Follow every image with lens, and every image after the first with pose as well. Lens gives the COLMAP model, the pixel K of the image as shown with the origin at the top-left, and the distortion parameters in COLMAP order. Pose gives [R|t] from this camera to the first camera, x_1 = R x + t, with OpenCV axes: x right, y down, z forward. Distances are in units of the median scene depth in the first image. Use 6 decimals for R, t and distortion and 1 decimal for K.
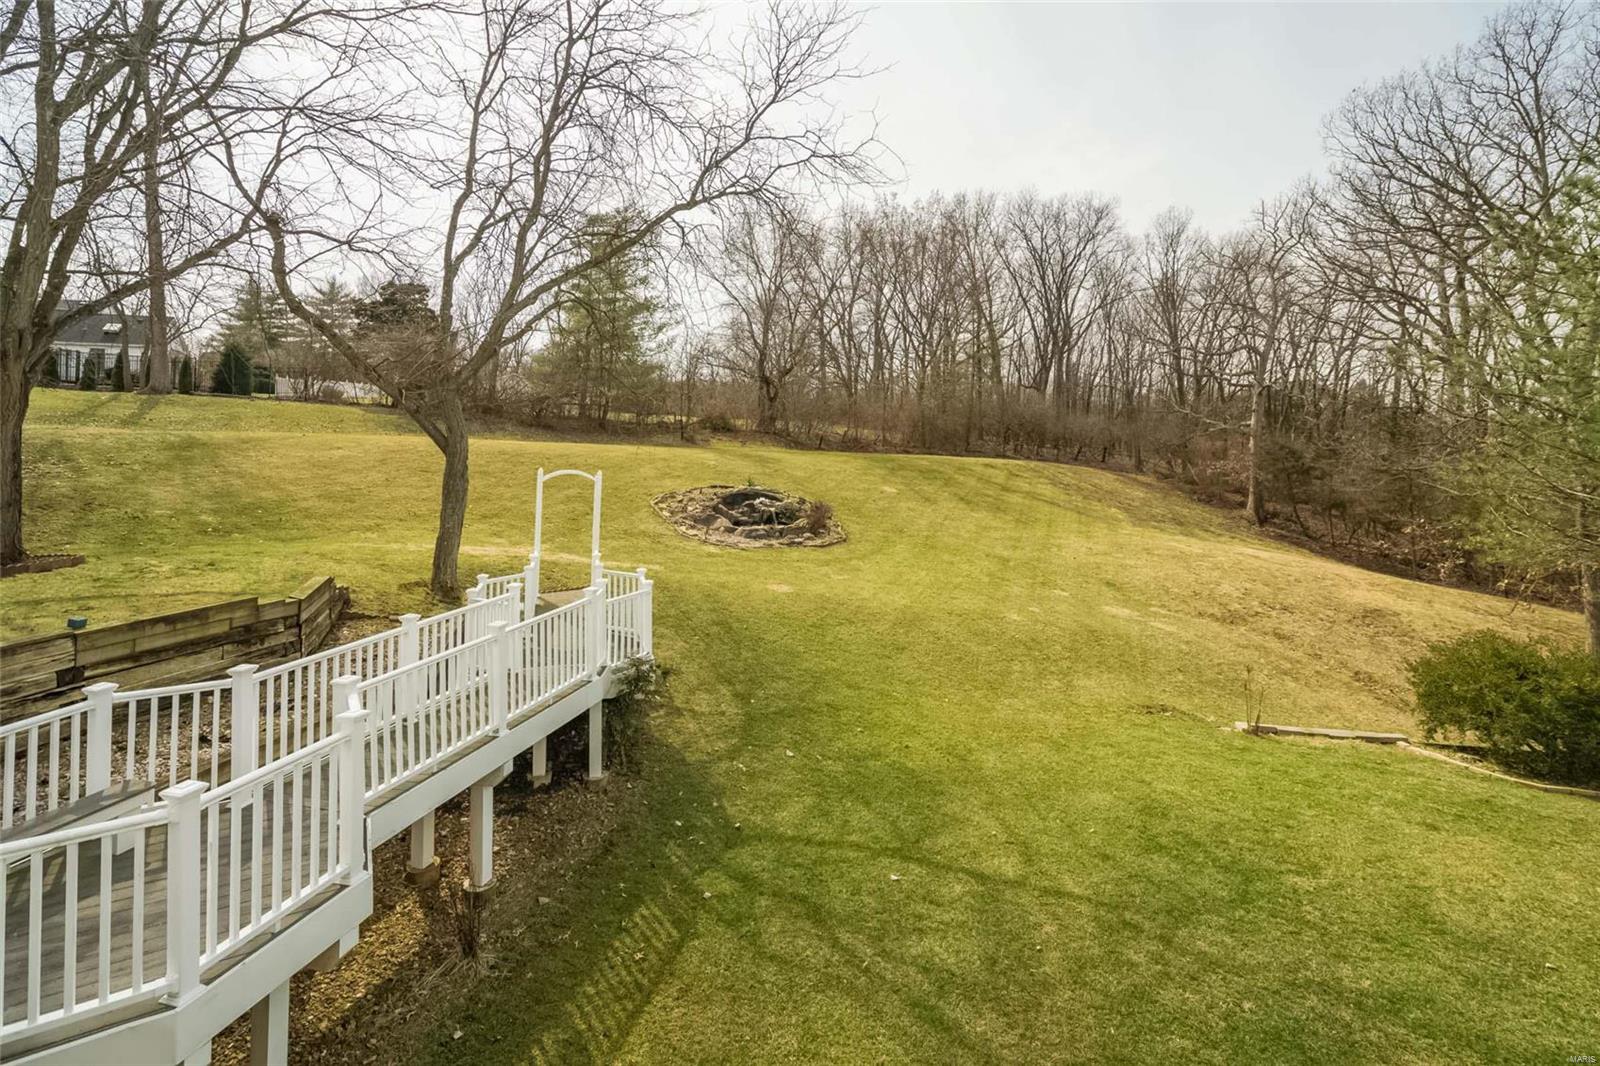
lens RADIAL K [[759.1, 0, 829.2], [0, 759.1, 396.7], [0, 0, 1]] dist [-0.001815, 0.001722]
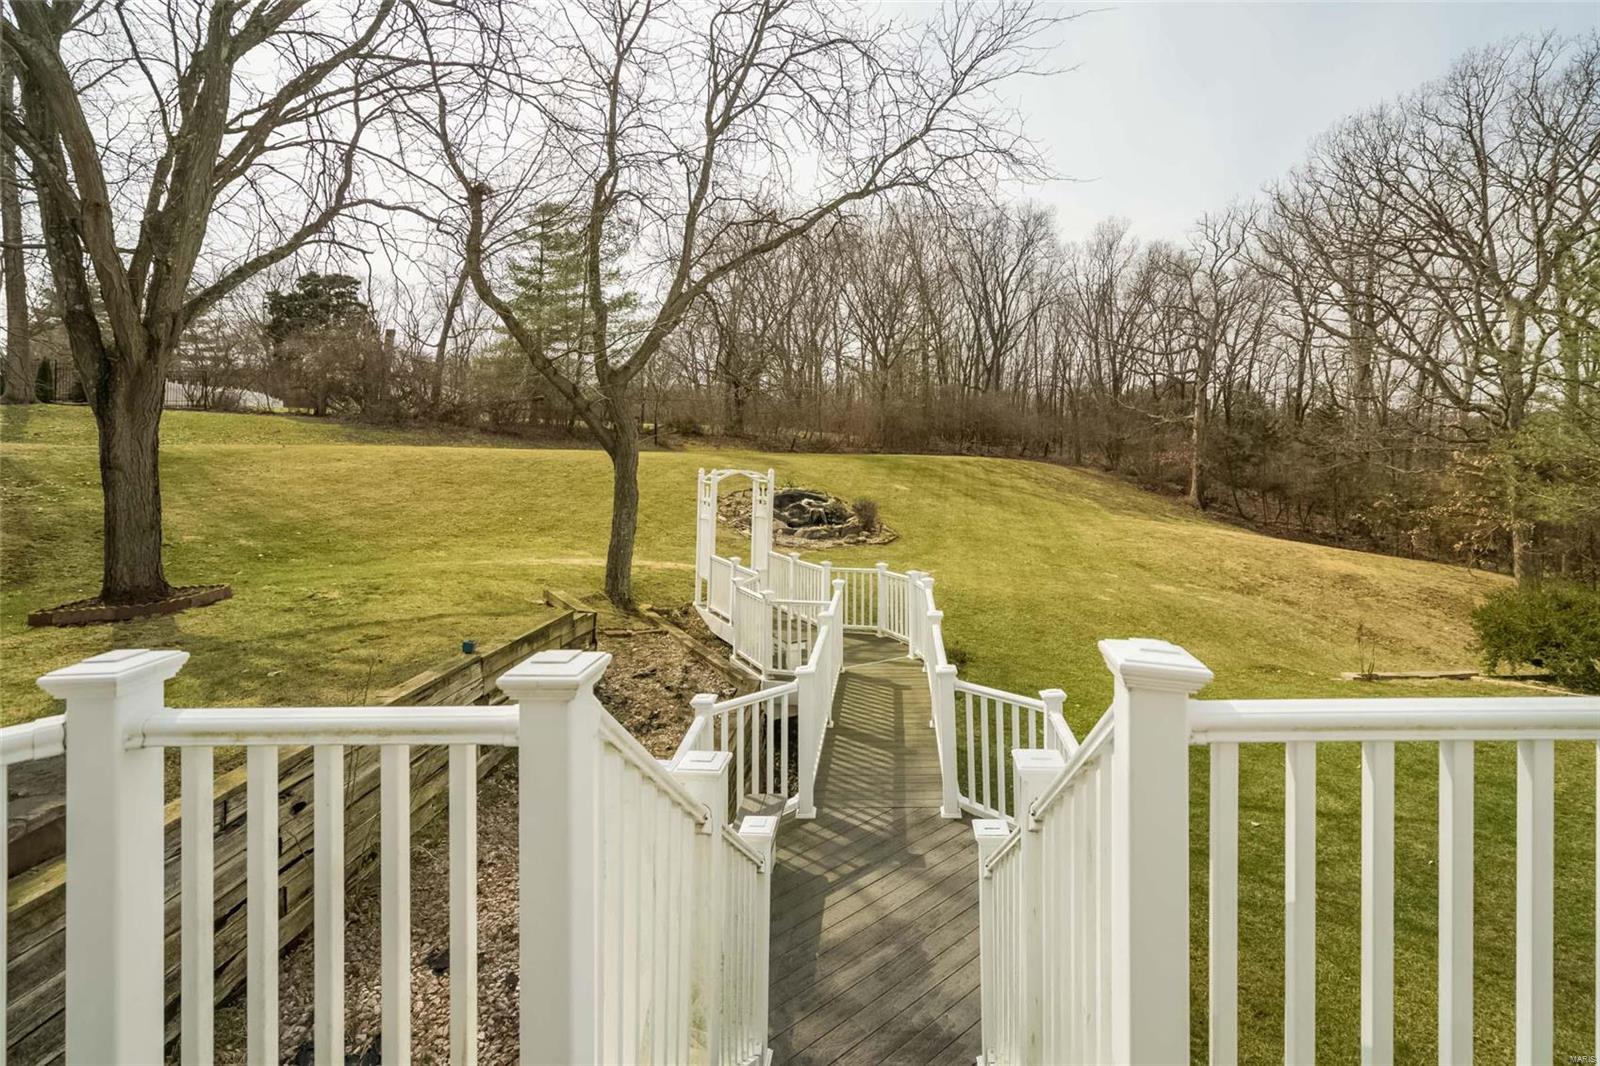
lens RADIAL K [[759.1, 0, 825.5], [0, 759.1, 433.7], [0, 0, 1]] dist [-0.001815, 0.001722]
pose [[0.980913, -0.020162, 0.193397, -0.168957], [0.012288, 0.999049, 0.041828, 0.004761], [-0.194056, -0.038653, 0.980229, 0.018083]]
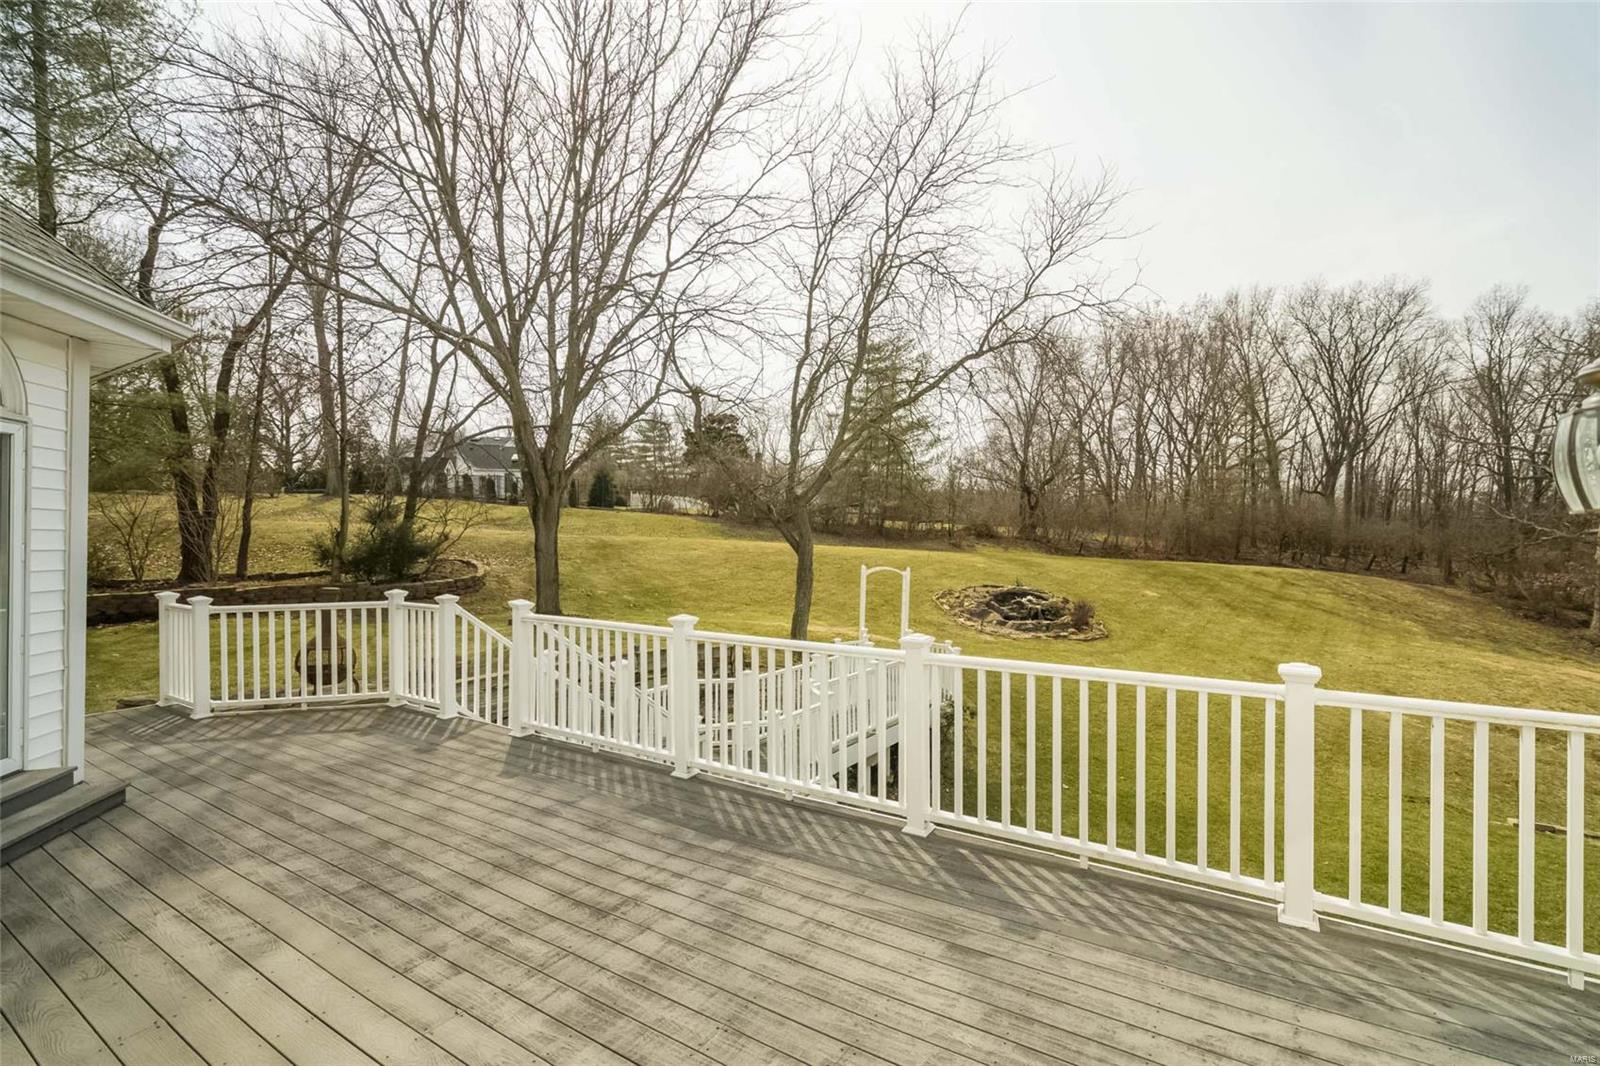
lens RADIAL K [[759.1, 0, 839.3], [0, 759.1, 532.9], [0, 0, 1]] dist [-0.001815, 0.001722]
pose [[0.951628, 0.002118, -0.307245, -0.007078], [0.009872, 0.999249, 0.037464, -0.004192], [0.307094, -0.038684, 0.950893, -0.102245]]
